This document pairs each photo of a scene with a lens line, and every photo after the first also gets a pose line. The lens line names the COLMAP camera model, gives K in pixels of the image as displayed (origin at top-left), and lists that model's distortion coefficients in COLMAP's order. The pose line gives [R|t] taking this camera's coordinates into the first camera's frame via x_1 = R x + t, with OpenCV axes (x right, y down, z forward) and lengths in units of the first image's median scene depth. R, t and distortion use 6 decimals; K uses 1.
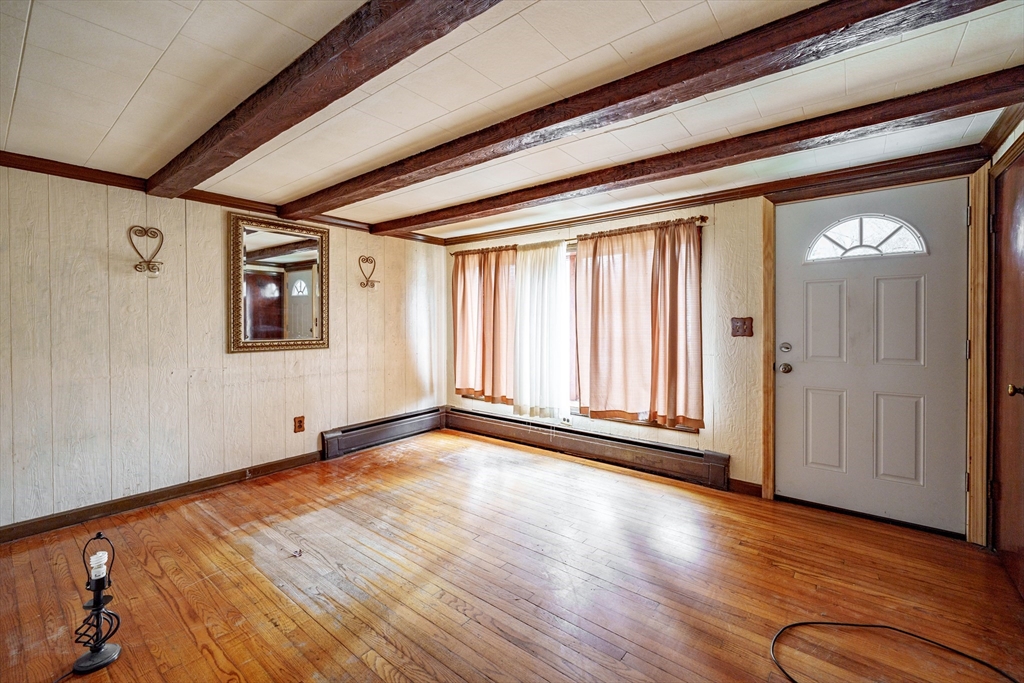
lens RADIAL K [[422.8, 0, 512.5], [0, 422.8, 330.9], [0, 0, 1]] dist [0.000829, -0.000472]
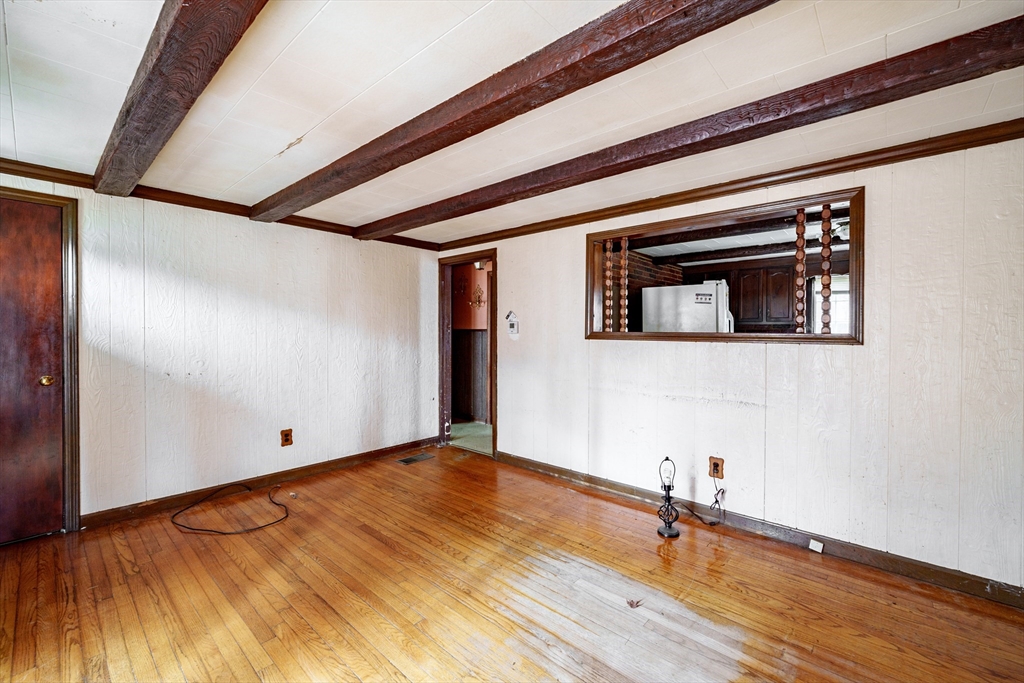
lens RADIAL K [[422.8, 0, 512.3], [0, 422.8, 334.8], [0, 0, 1]] dist [0.000829, -0.000472]
pose [[-0.998349, -0.003678, 0.057317, -0.325899], [-0.002179, 0.999654, 0.026197, -0.039996], [-0.057394, 0.026029, -0.998012, 1.941580]]
